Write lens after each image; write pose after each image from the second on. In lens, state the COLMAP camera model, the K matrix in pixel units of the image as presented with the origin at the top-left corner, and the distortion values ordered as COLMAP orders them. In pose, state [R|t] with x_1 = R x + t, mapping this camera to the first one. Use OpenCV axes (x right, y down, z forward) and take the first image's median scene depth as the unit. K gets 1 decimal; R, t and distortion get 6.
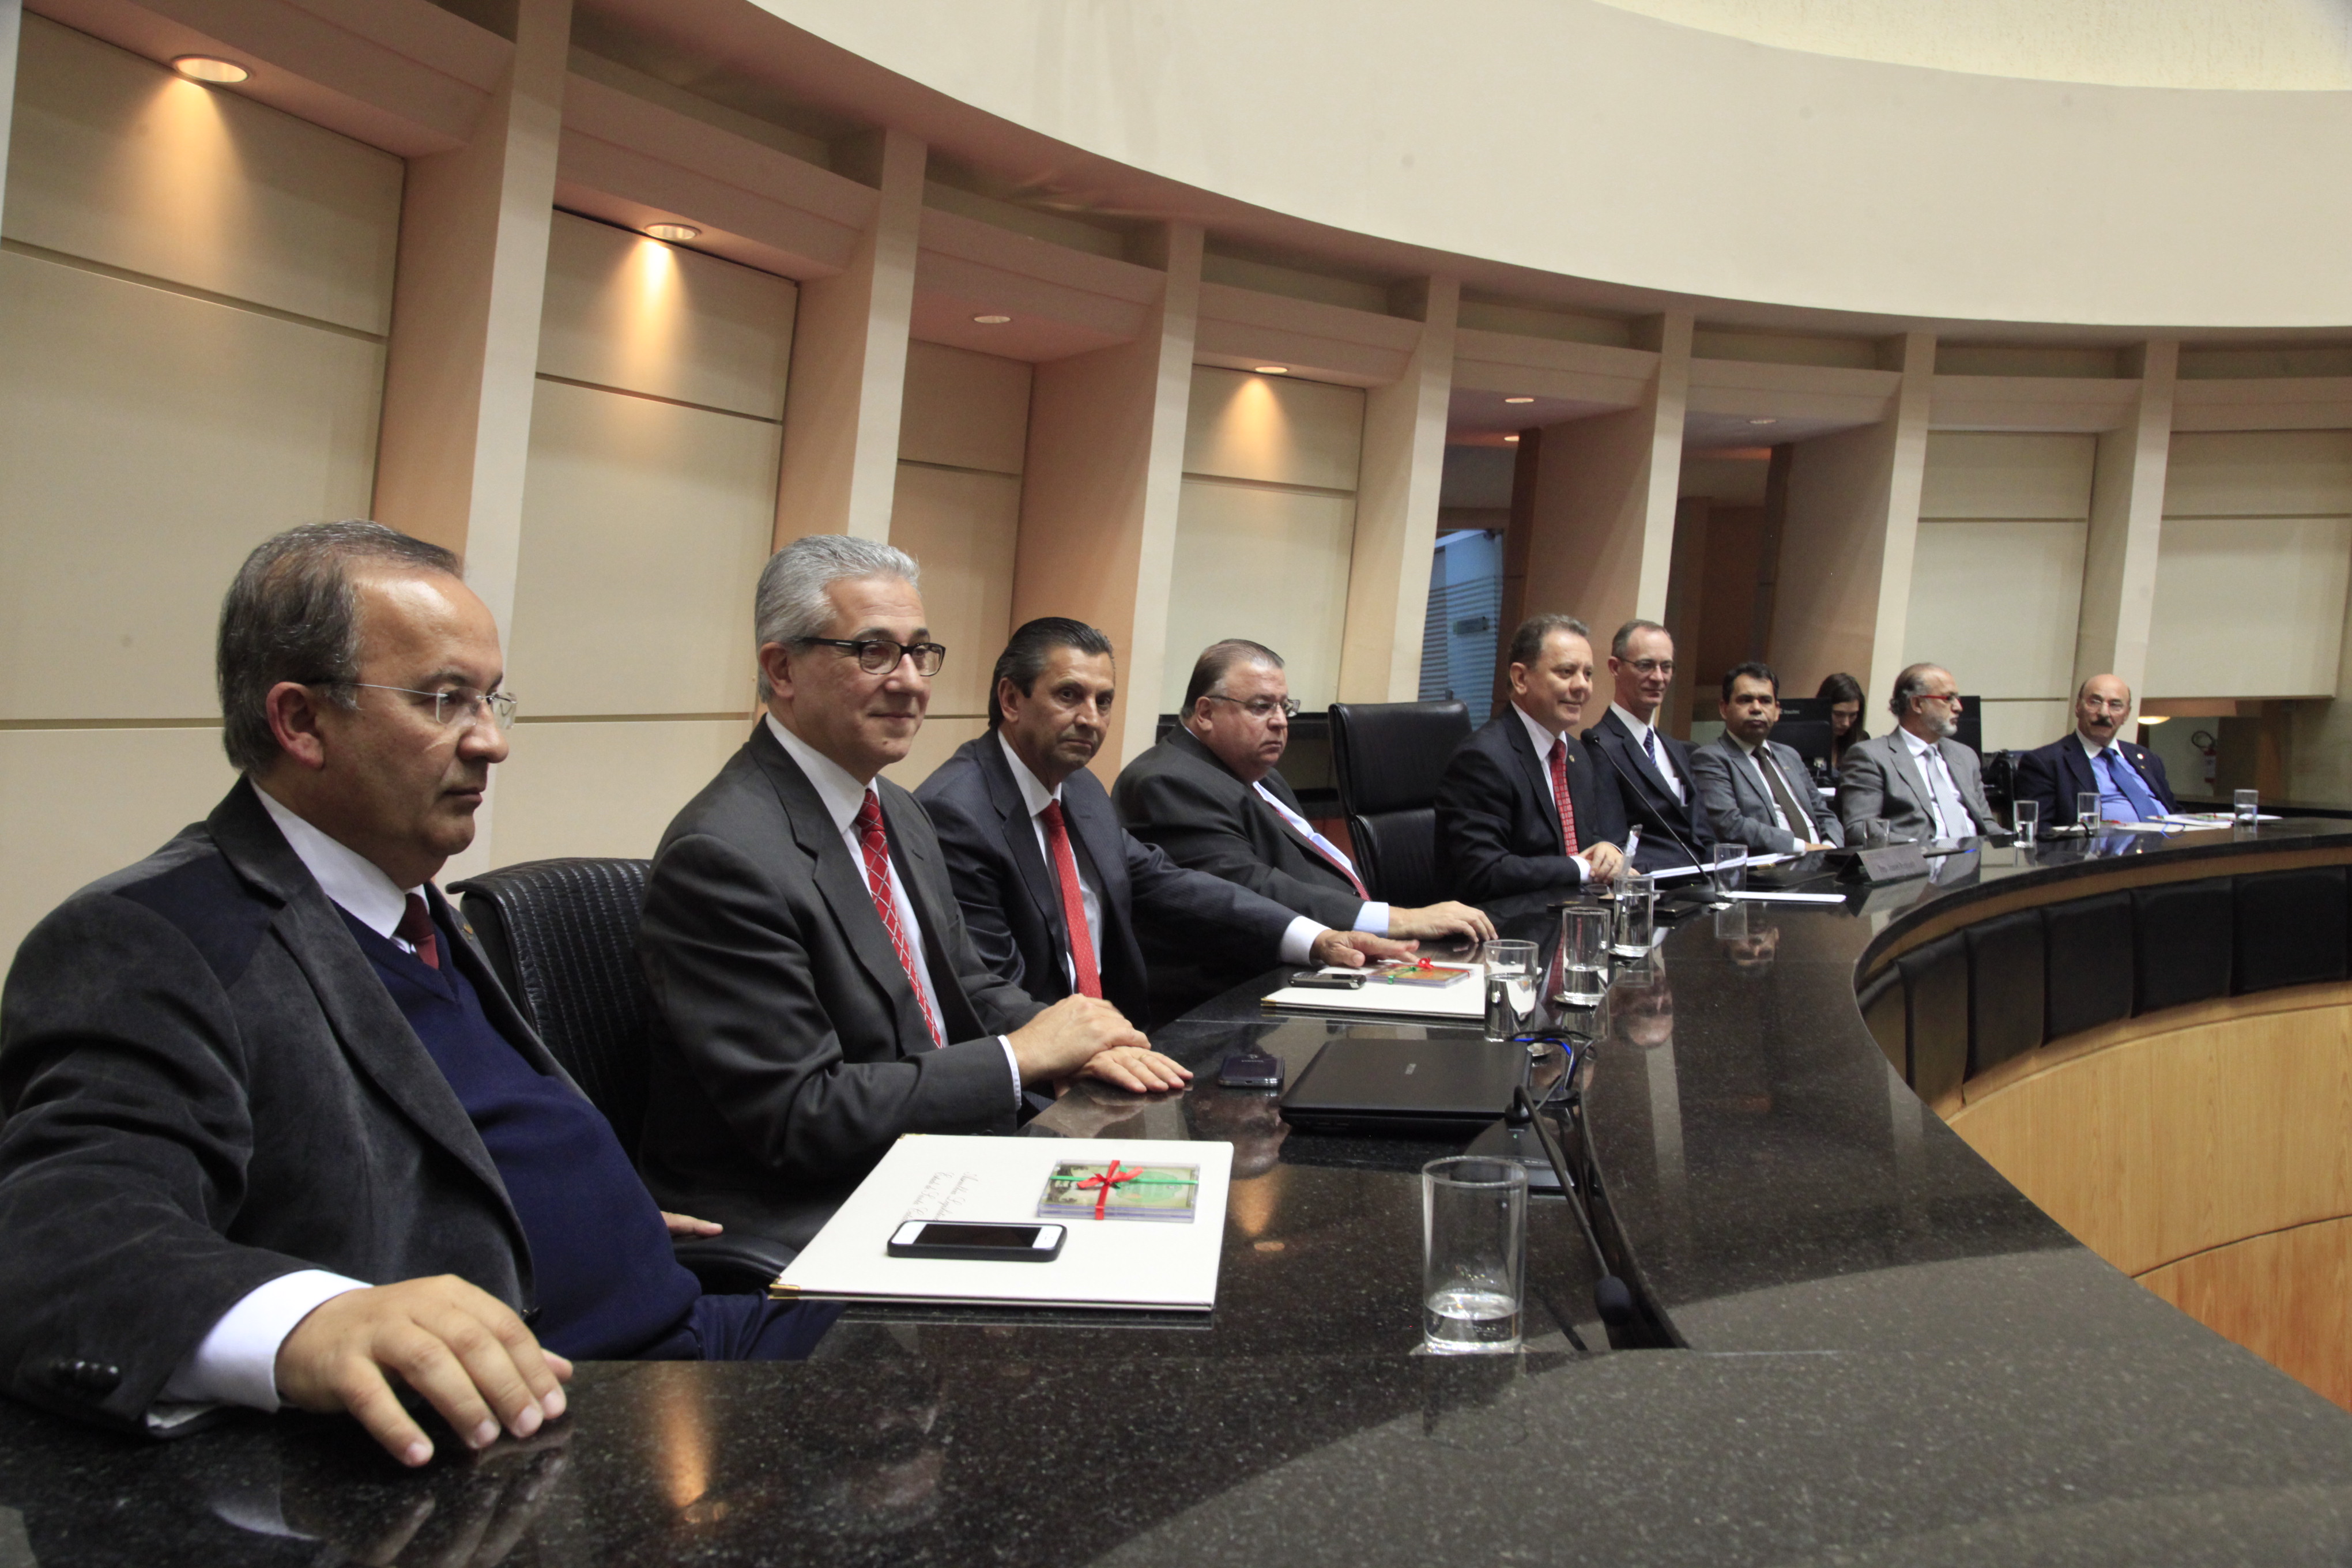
lens RADIAL K [[1801.3, 0, 1208.3], [0, 1801.3, 781.3], [0, 0, 1]] dist [-0.066522, 0.068377]
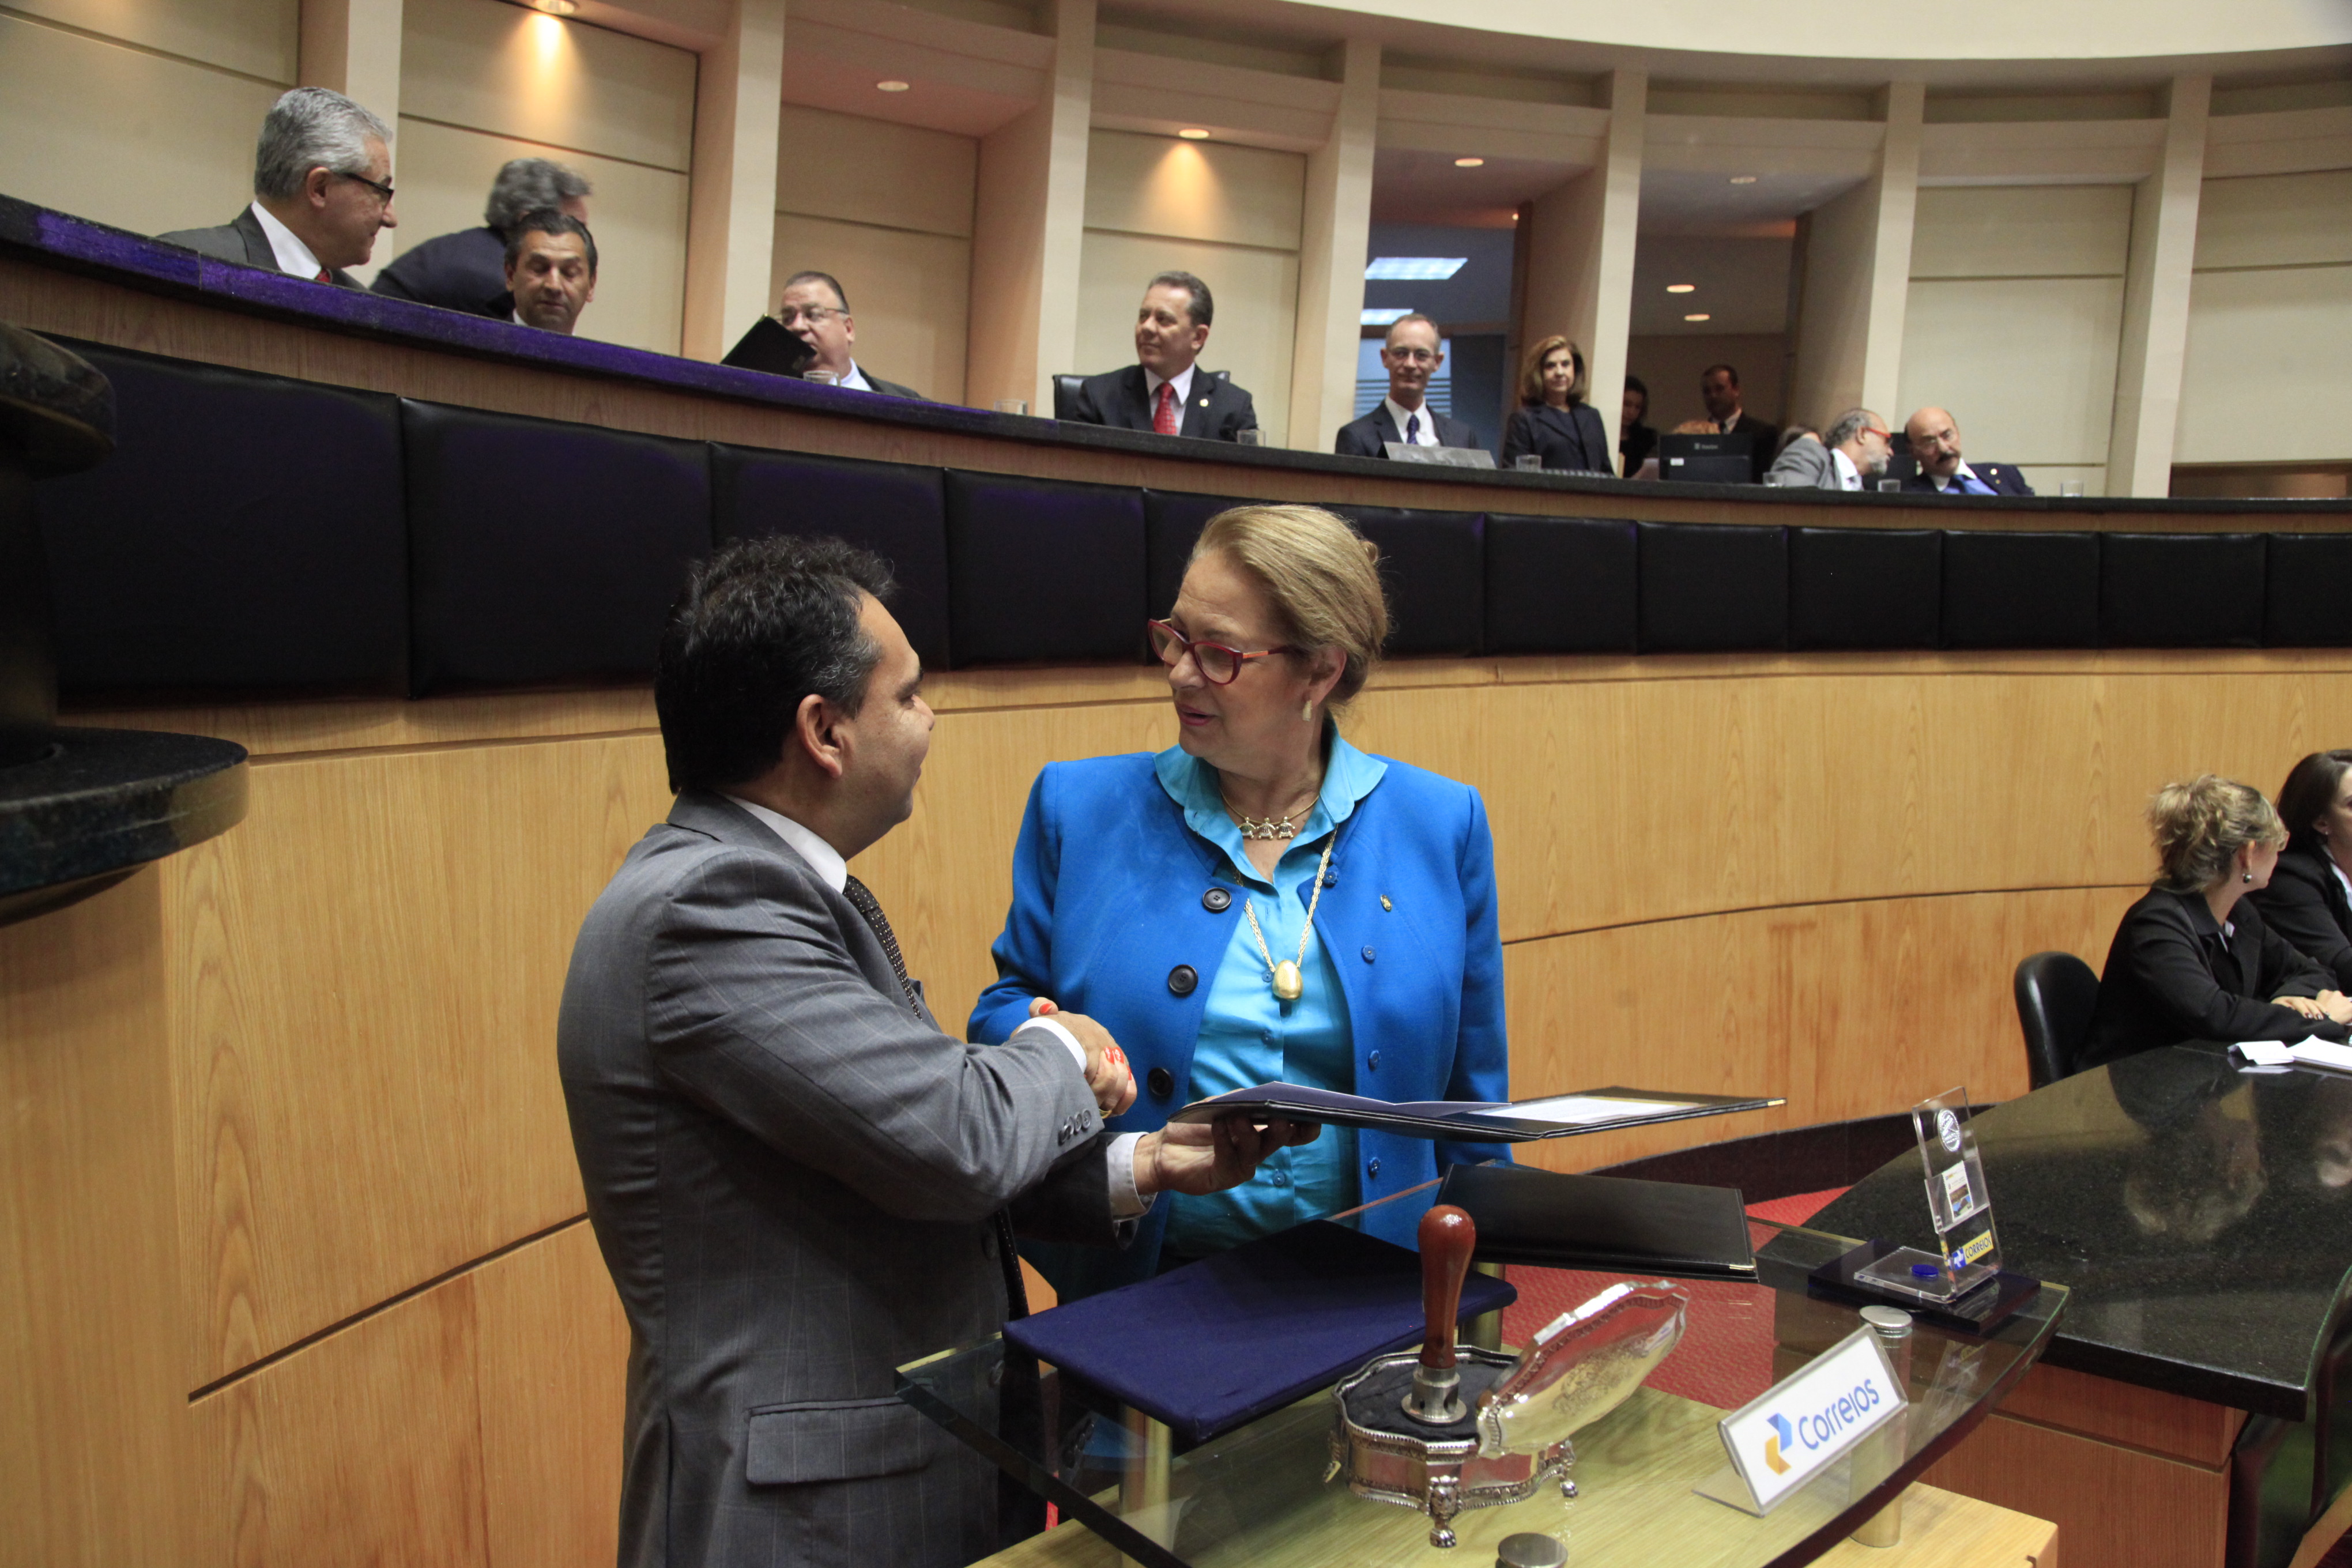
lens RADIAL K [[1715.9, 0, 1169.5], [0, 1715.9, 801.6], [0, 0, 1]] dist [-0.101715, 0.073628]
pose [[0.967090, 0.030383, -0.252615, 0.326467], [-0.014854, 0.997893, 0.063155, 0.127176], [0.254001, -0.057324, 0.965504, -0.035813]]
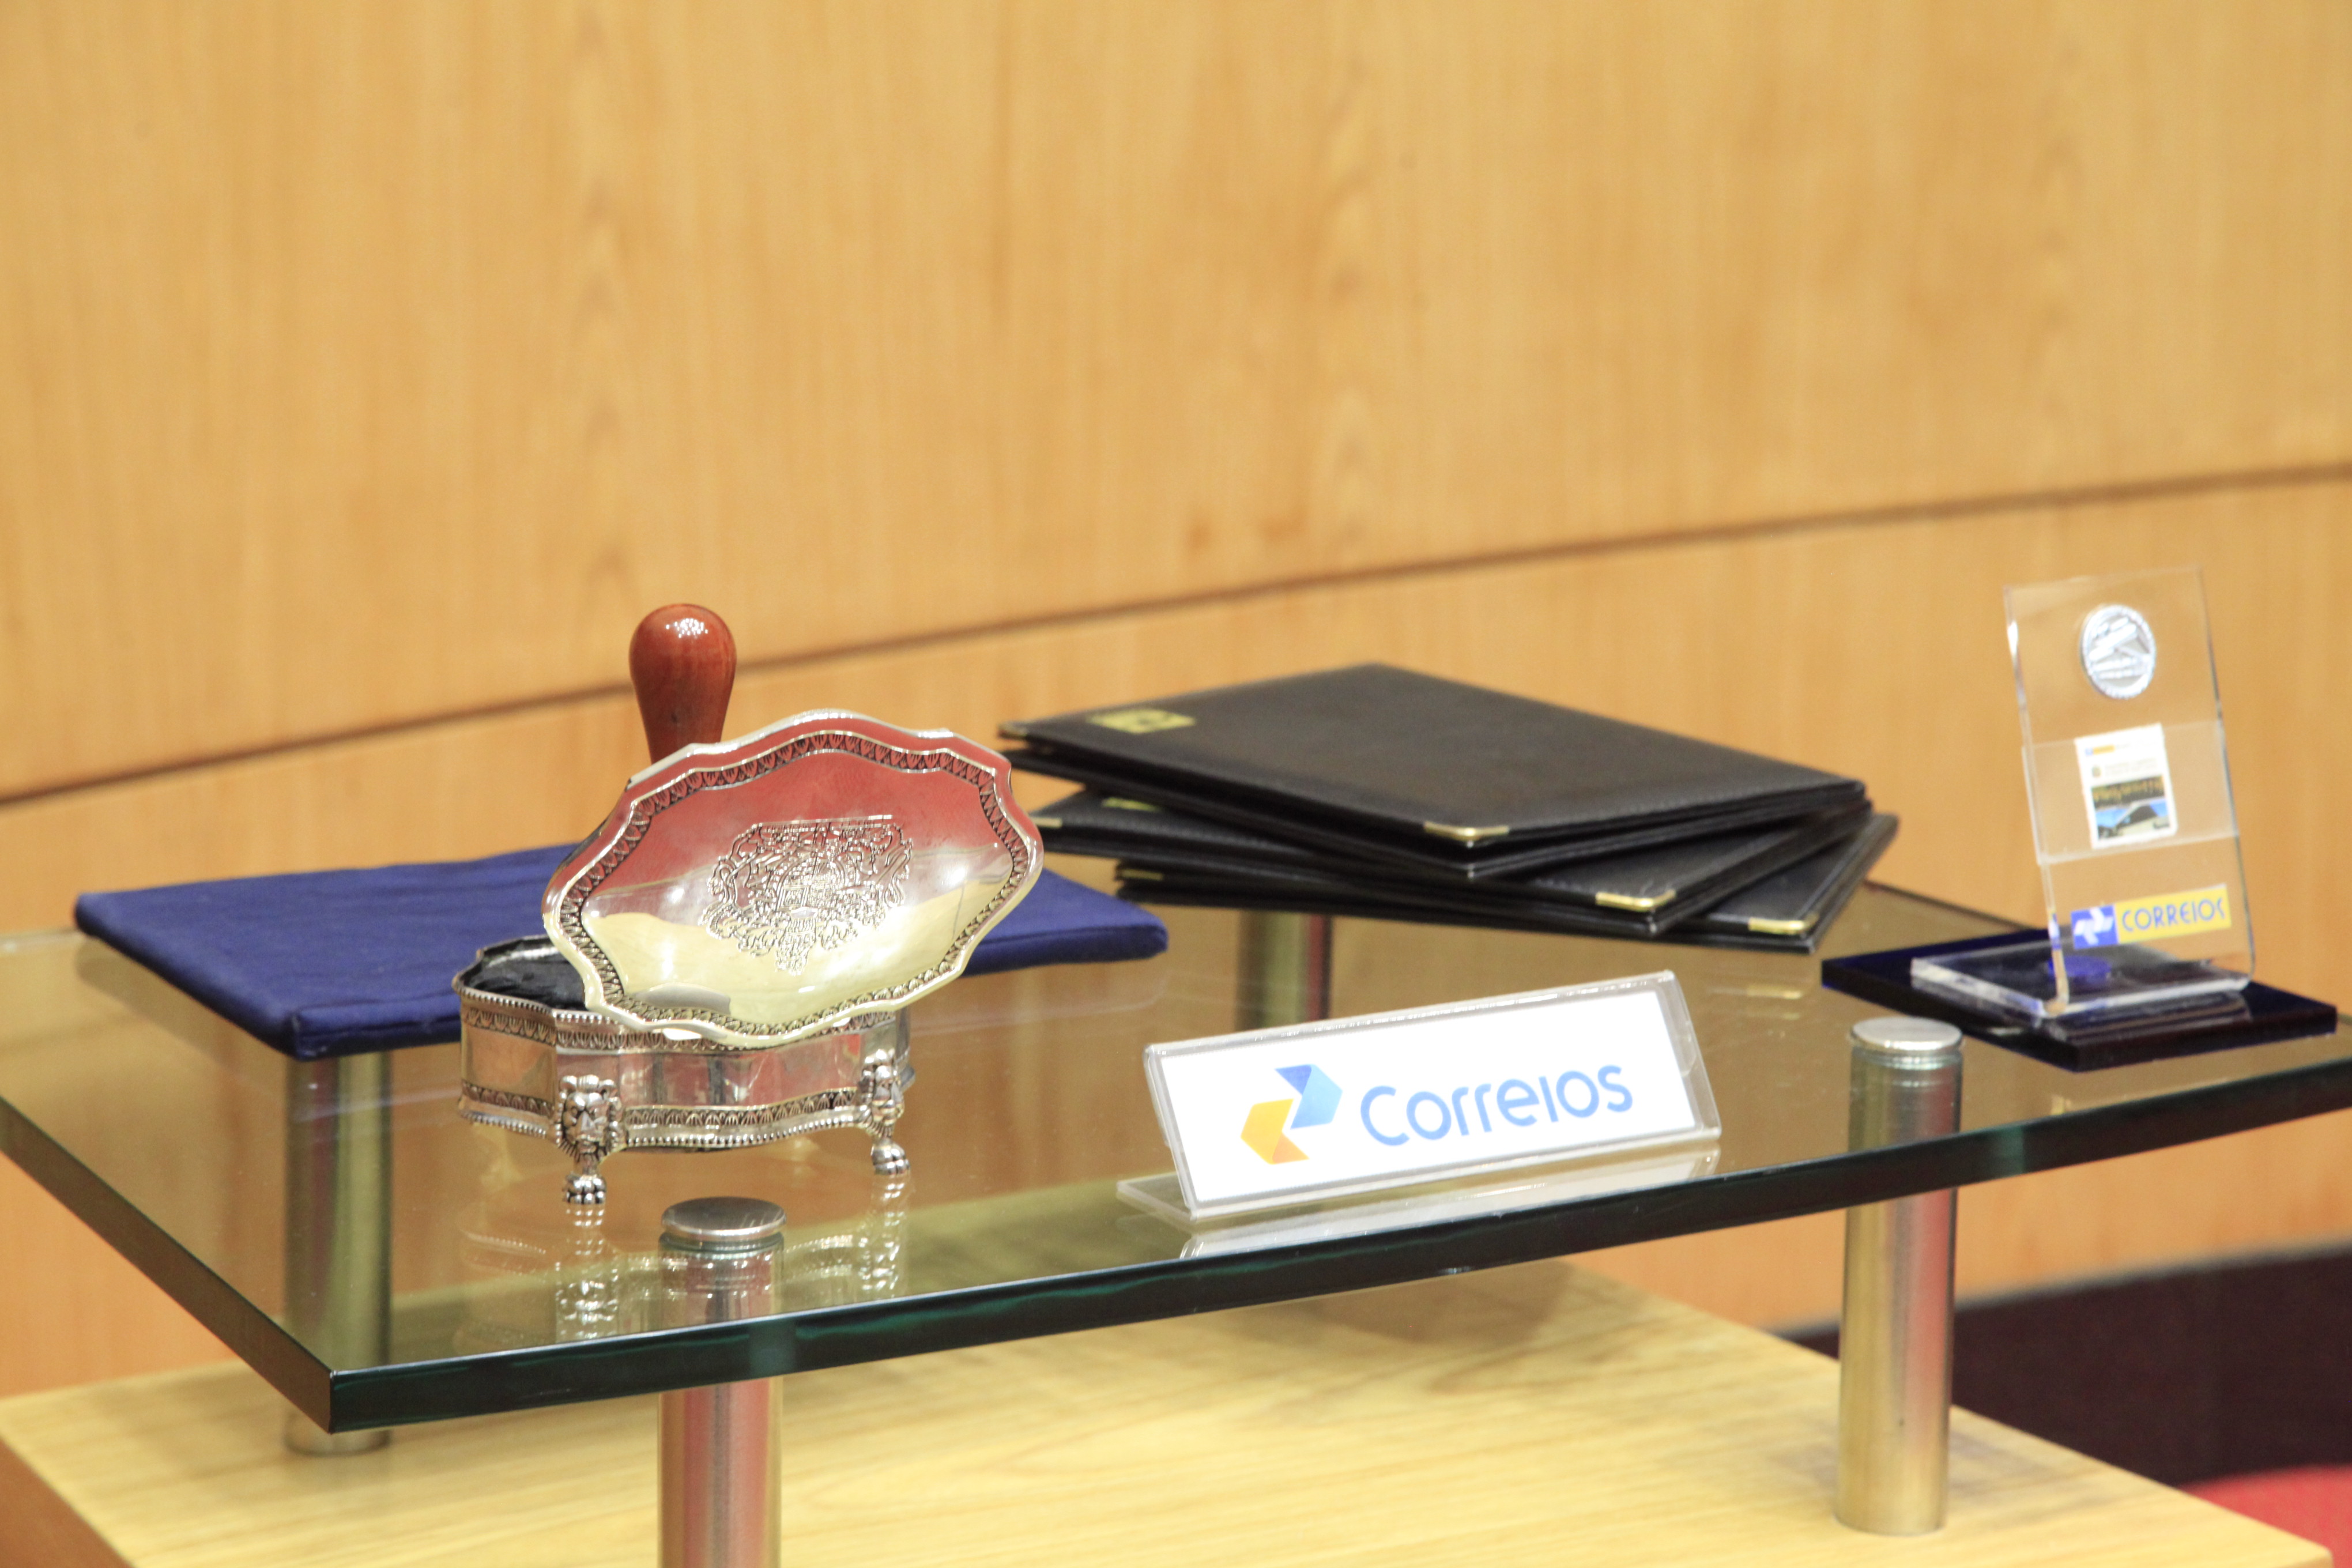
lens RADIAL K [[5958.6, 0, 1115.7], [0, 5958.6, 785.5], [0, 0, 1]] dist [0.486368, 0.122396]
pose [[0.891998, 0.119376, -0.435991, 0.474012], [-0.040055, 0.981579, 0.186810, 0.126142], [0.450261, -0.149171, 0.880349, -0.140641]]
